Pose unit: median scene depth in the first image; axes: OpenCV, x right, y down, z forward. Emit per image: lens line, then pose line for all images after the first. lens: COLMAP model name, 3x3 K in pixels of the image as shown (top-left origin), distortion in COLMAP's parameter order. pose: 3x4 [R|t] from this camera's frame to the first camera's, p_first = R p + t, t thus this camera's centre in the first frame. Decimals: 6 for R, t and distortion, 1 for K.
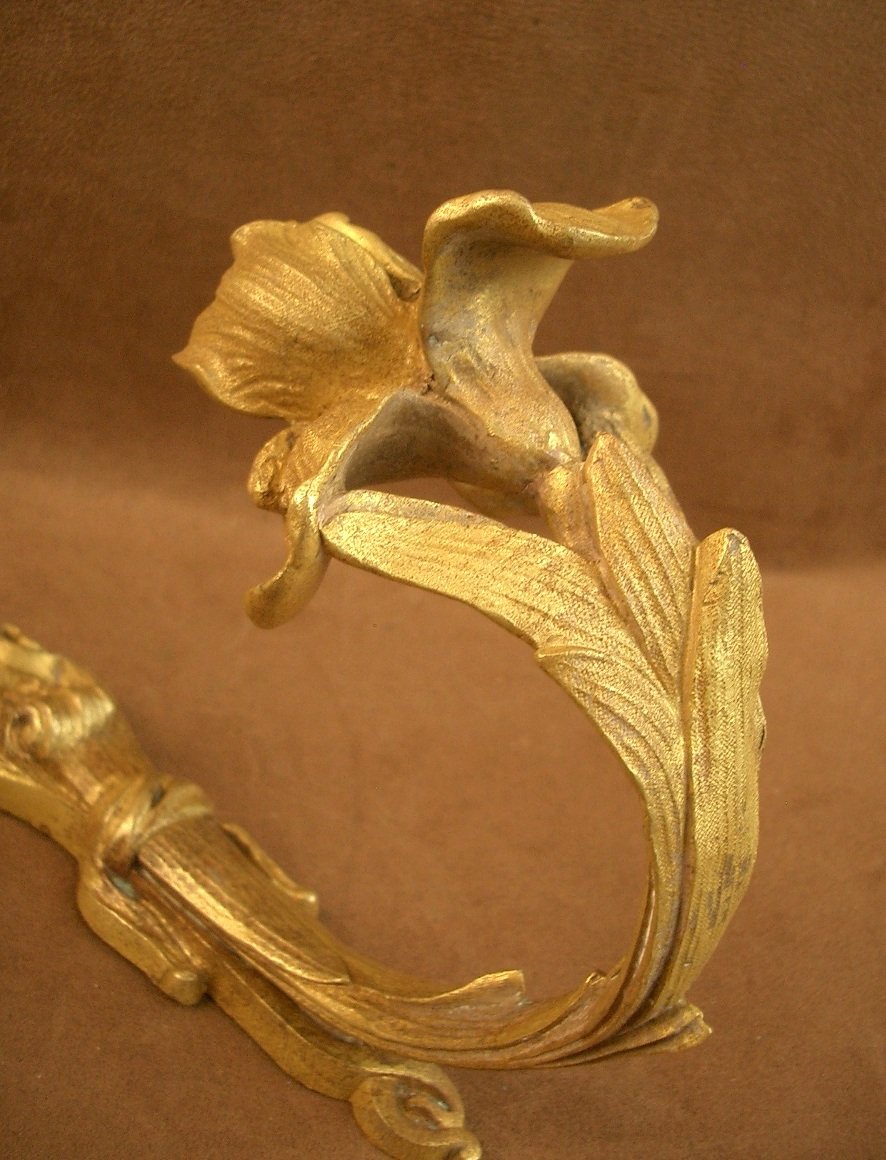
lens RADIAL K [[1410.8, 0, 443.0], [0, 1410.8, 580.0], [0, 0, 1]] dist [-0.247348, 0.268761]
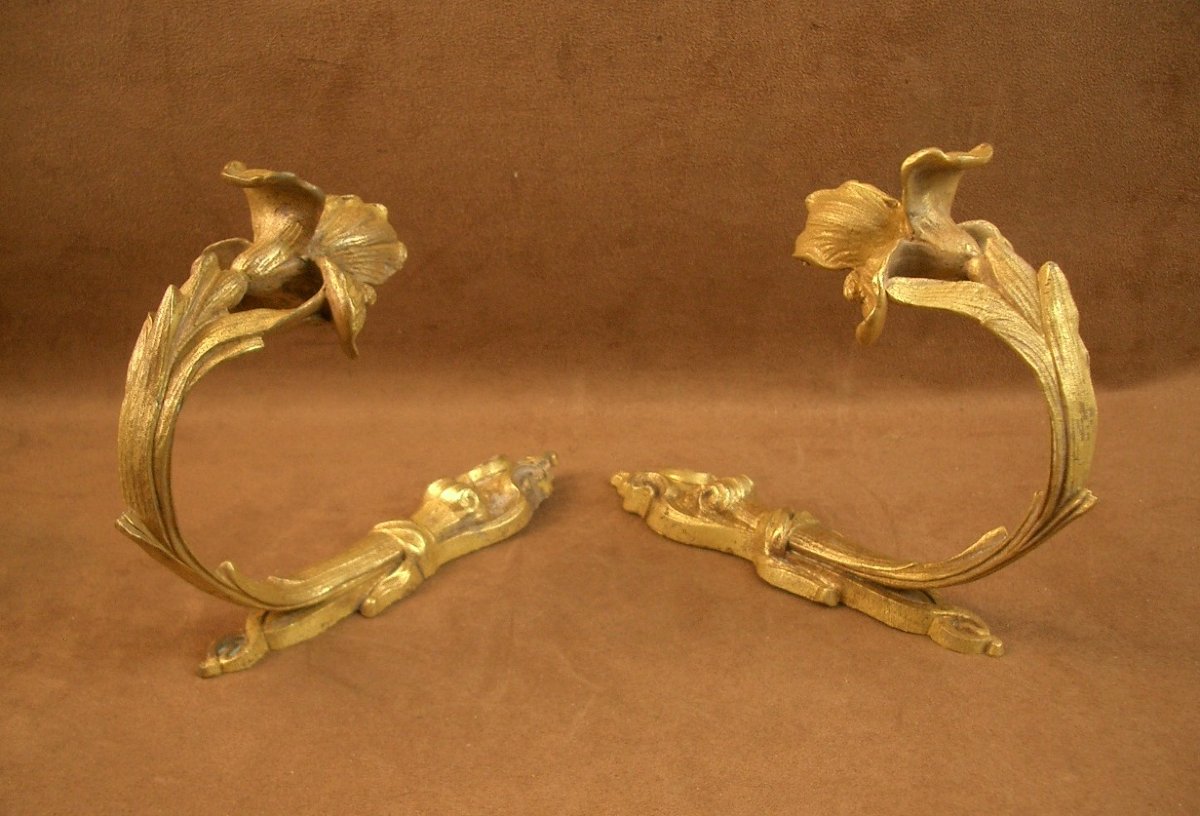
lens RADIAL K [[1315.3, 0, 600.0], [0, 1315.3, 408.0], [0, 0, 1]] dist [-0.274242, 0.454513]
pose [[0.968208, -0.185015, -0.168353, -0.199818], [0.153857, 0.971114, -0.182389, 0.442982], [0.197234, 0.150688, 0.968706, -1.133468]]
